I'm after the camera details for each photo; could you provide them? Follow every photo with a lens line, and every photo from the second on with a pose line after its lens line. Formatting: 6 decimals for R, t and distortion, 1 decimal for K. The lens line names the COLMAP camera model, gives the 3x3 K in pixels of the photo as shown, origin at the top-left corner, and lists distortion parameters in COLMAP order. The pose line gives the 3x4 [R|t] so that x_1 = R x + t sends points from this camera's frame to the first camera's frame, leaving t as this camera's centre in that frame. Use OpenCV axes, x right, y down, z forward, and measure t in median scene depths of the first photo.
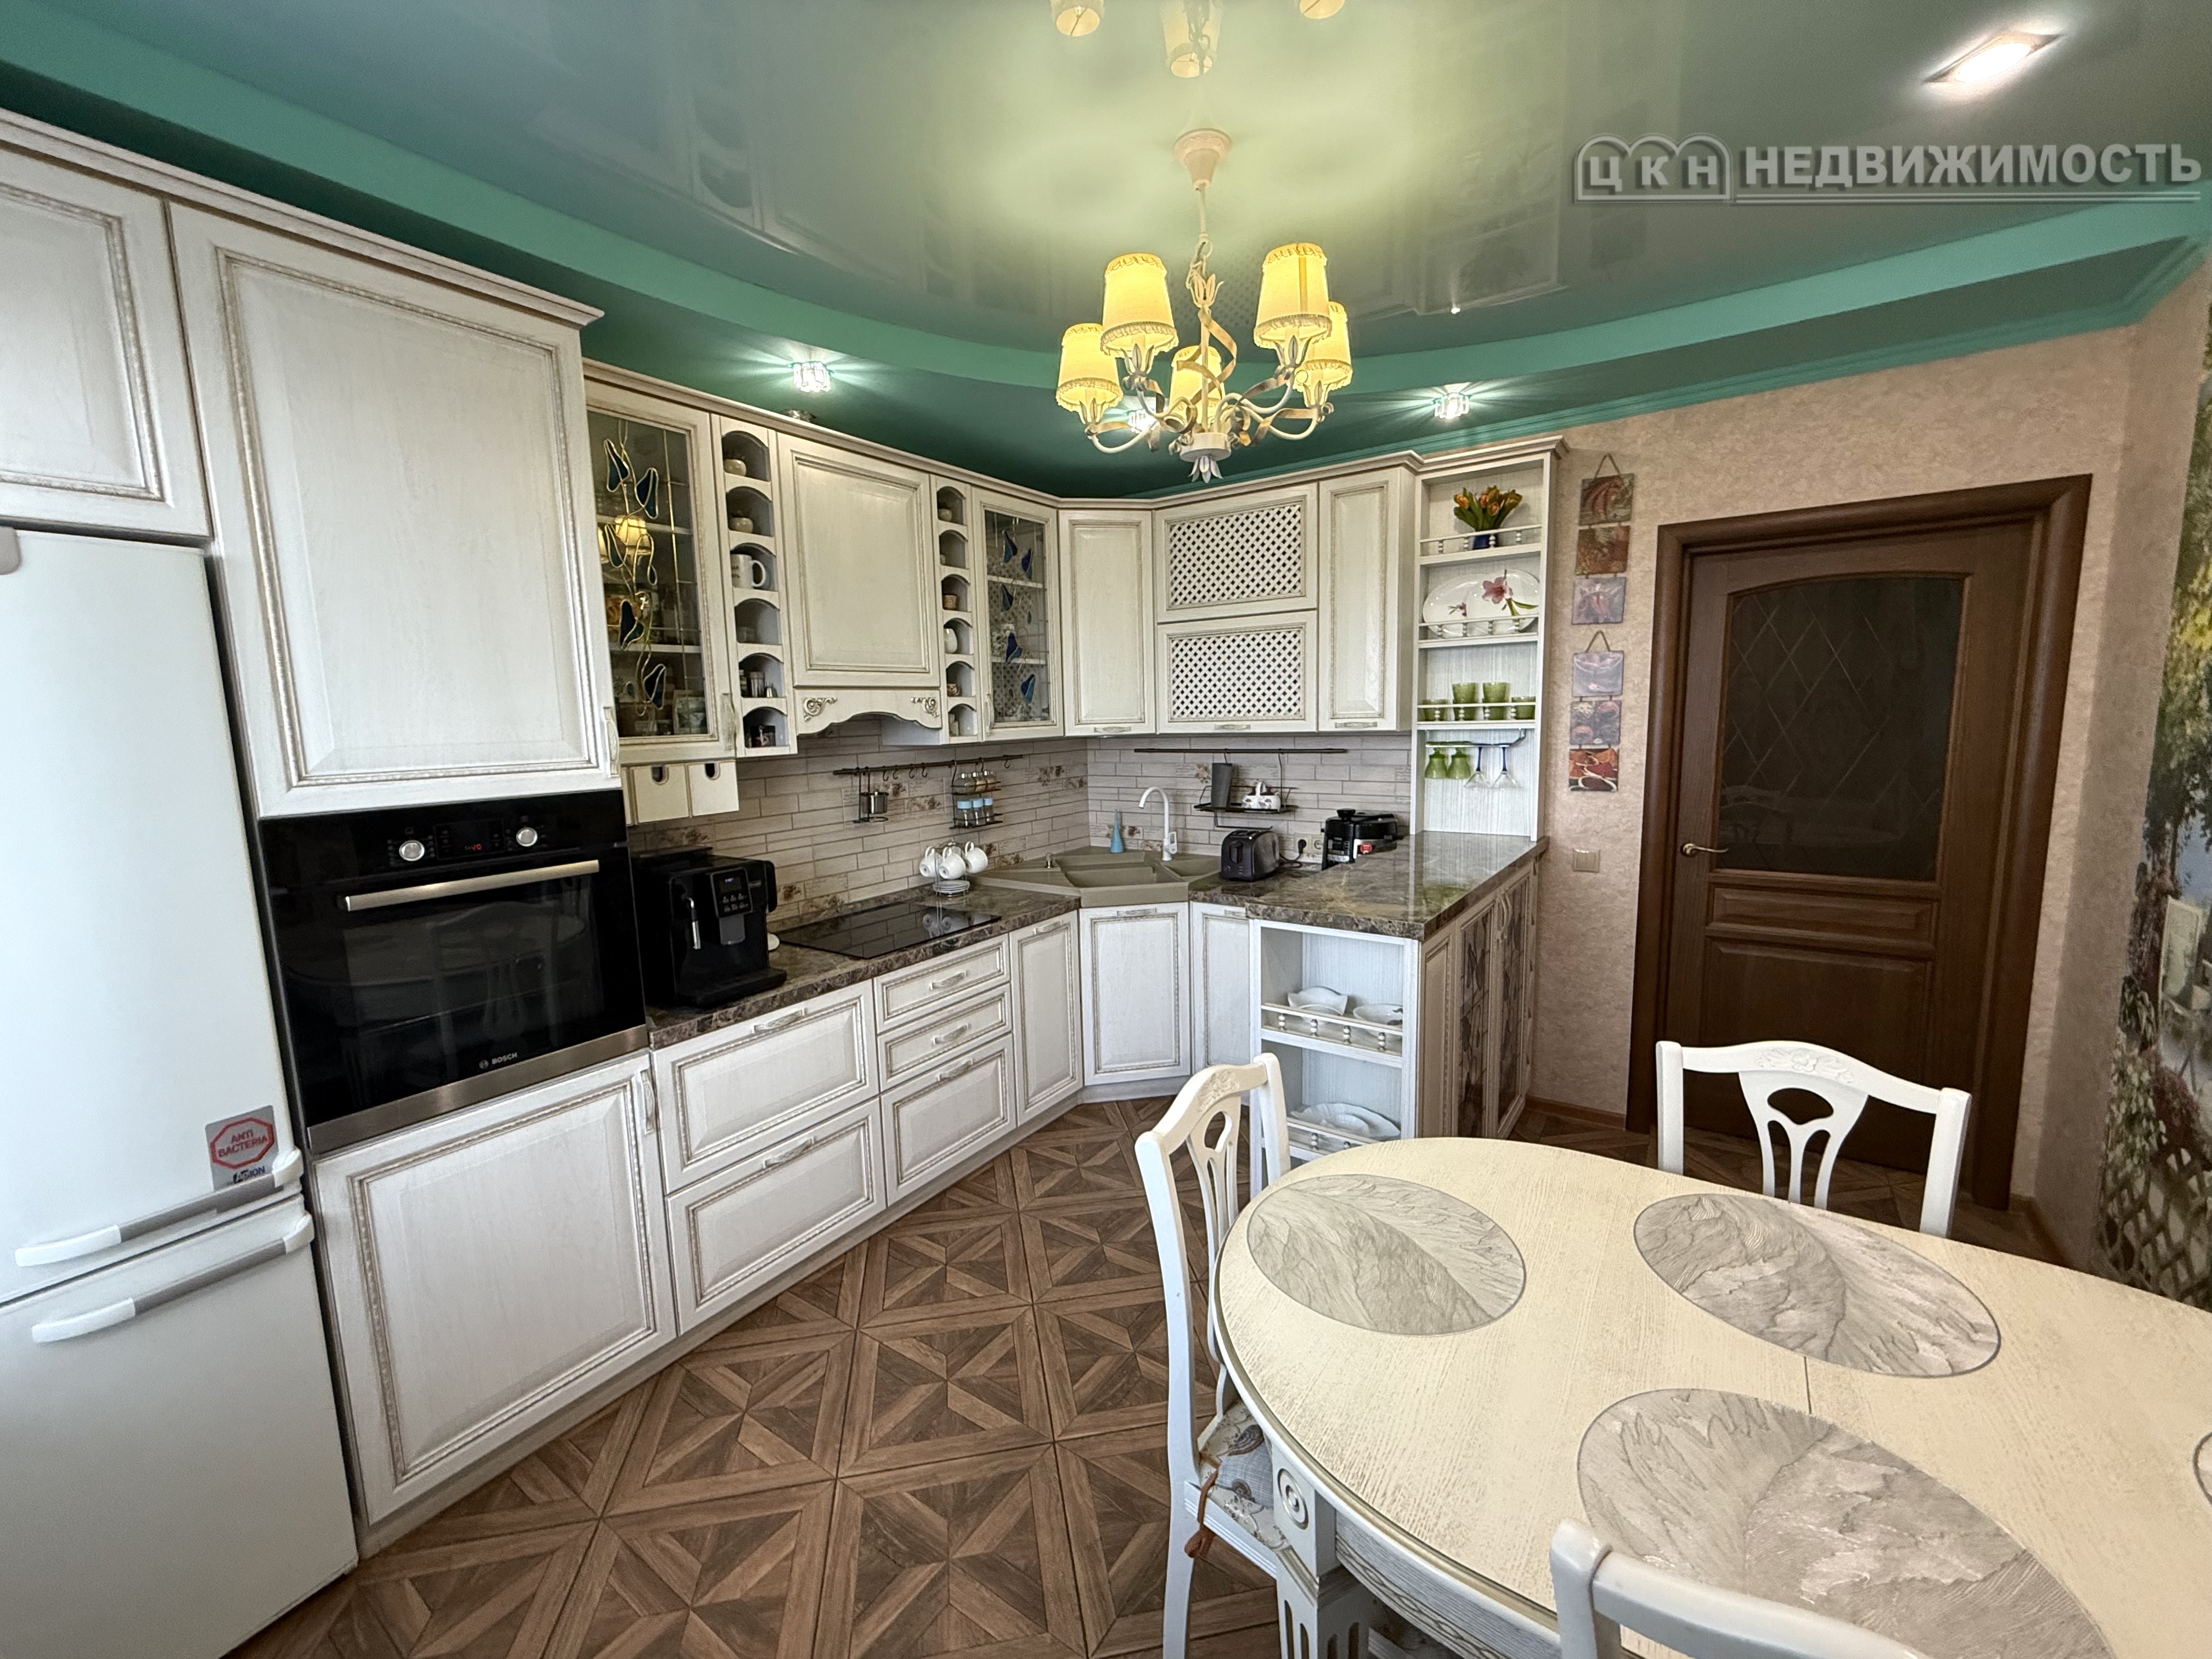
lens RADIAL K [[880.7, 0, 1095.8], [0, 880.7, 828.7], [0, 0, 1]] dist [0.001852, 0.000015]
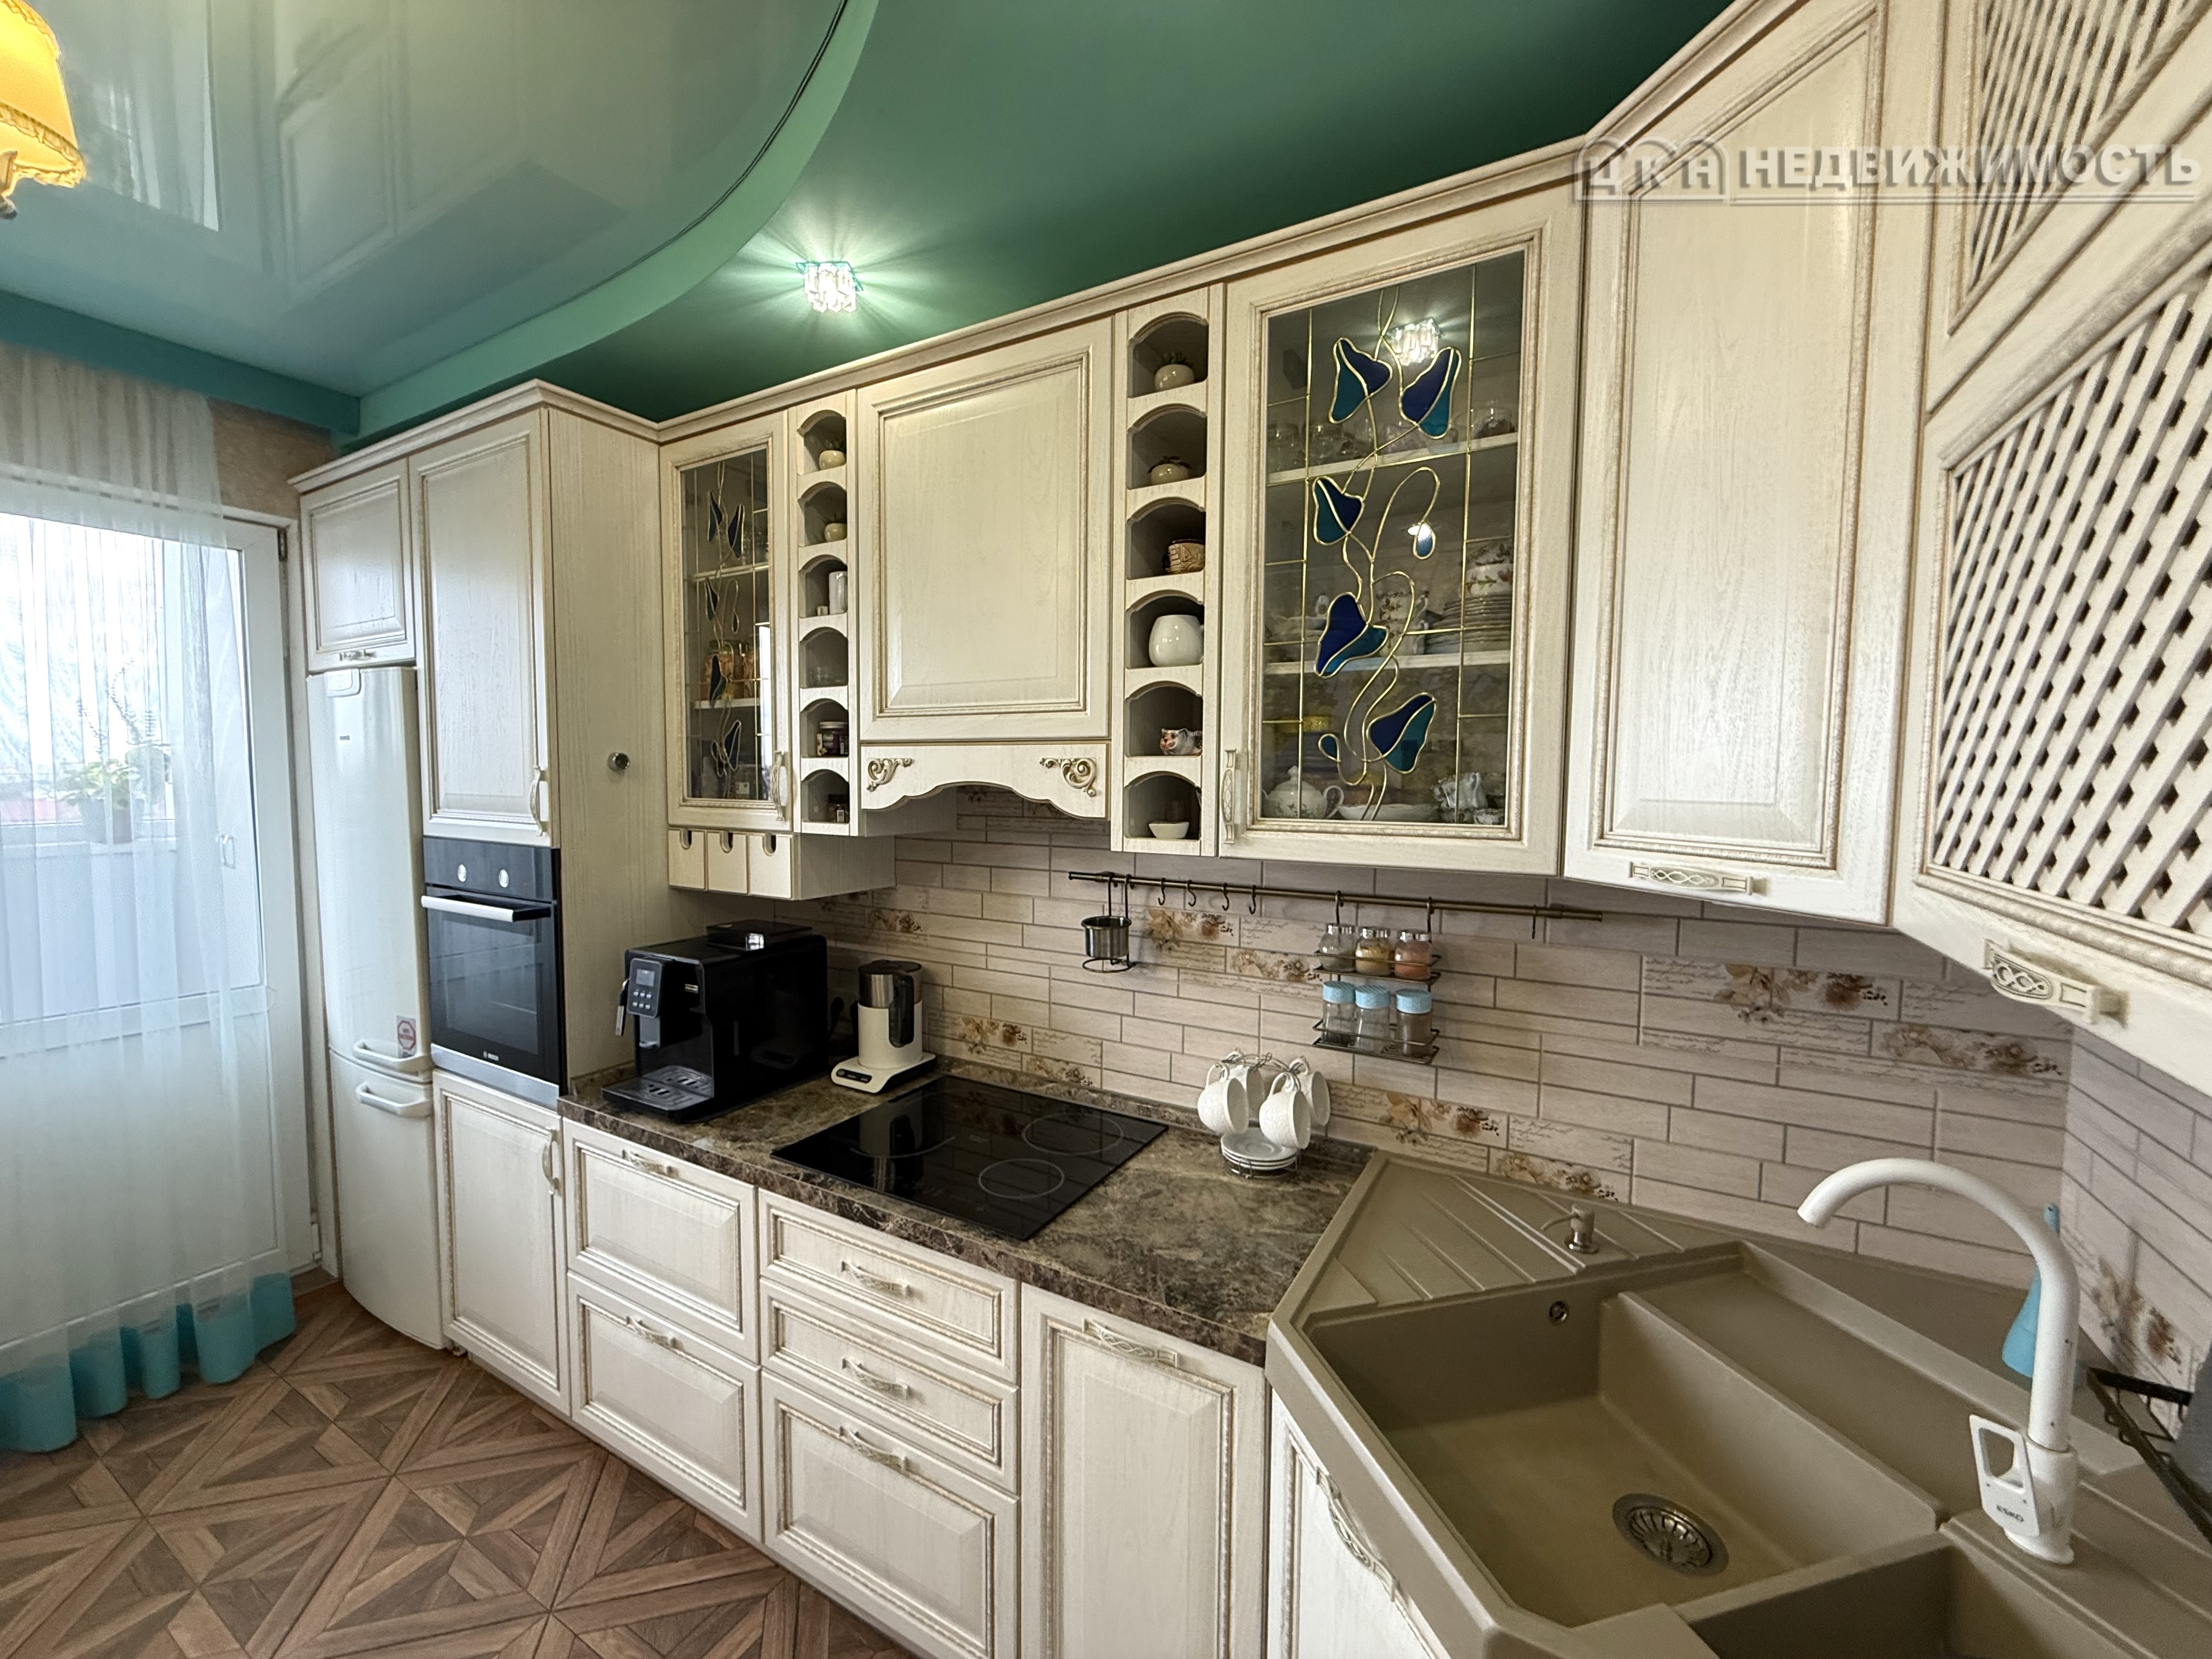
lens RADIAL K [[884.6, 0, 1097.1], [0, 884.6, 833.1], [0, 0, 1]] dist [0.000359, 0.000008]
pose [[0.086983, 0.093682, -0.991795, 0.303367], [-0.142454, 0.986507, 0.080689, -0.135896], [0.985972, 0.134267, 0.099155, 0.881584]]
